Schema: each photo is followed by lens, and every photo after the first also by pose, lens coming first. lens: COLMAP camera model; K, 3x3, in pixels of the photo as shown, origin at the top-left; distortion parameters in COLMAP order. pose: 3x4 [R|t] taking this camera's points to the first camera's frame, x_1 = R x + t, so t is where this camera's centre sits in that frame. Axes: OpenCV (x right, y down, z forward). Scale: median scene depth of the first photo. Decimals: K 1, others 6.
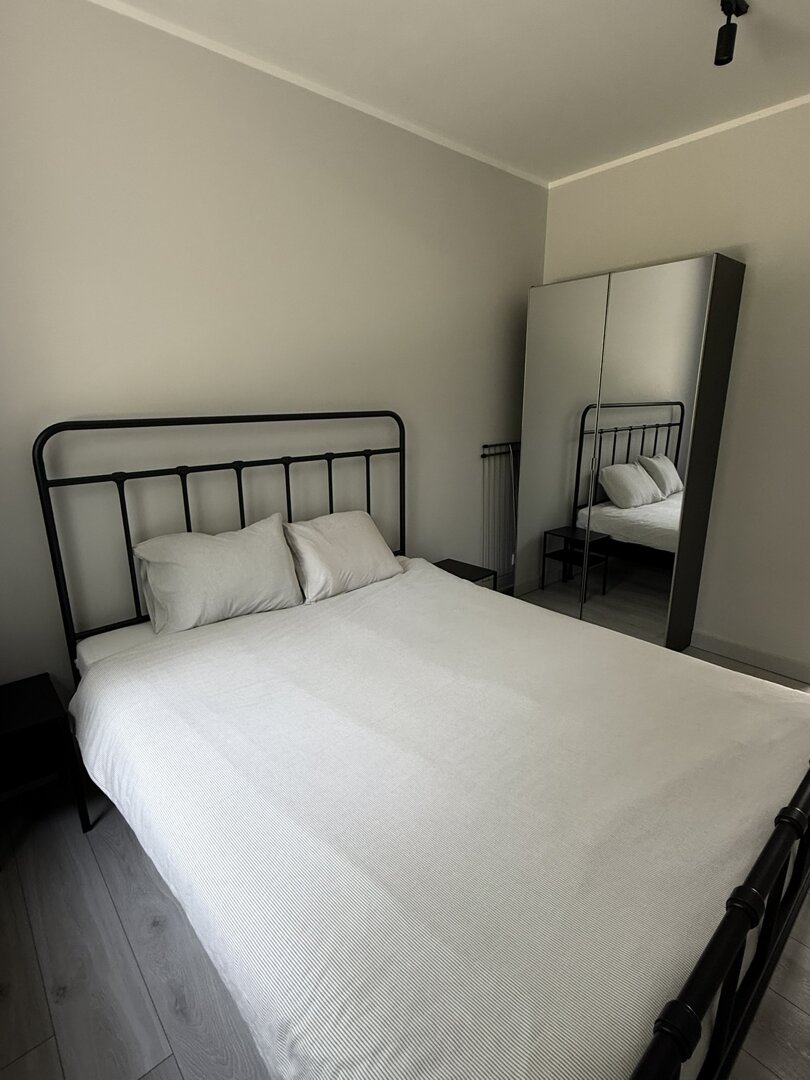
lens RADIAL K [[544.6, 0, 405.0], [0, 544.6, 540.0], [0, 0, 1]] dist [-0.002017, -0.000187]
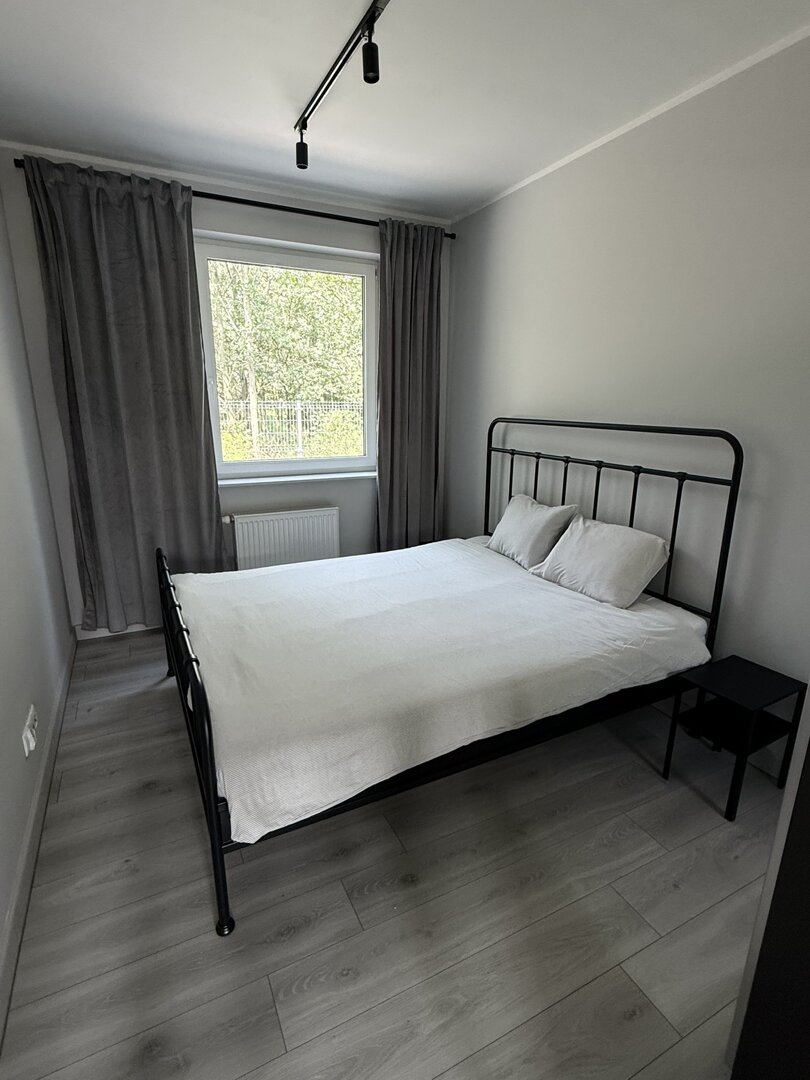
lens RADIAL K [[544.6, 0, 405.0], [0, 544.6, 540.0], [0, 0, 1]] dist [-0.002017, -0.000187]
pose [[-0.267220, 0.233779, -0.934848, 0.941637], [-0.269663, 0.913225, 0.305453, -0.229371], [0.925135, 0.333717, -0.180991, 0.850376]]
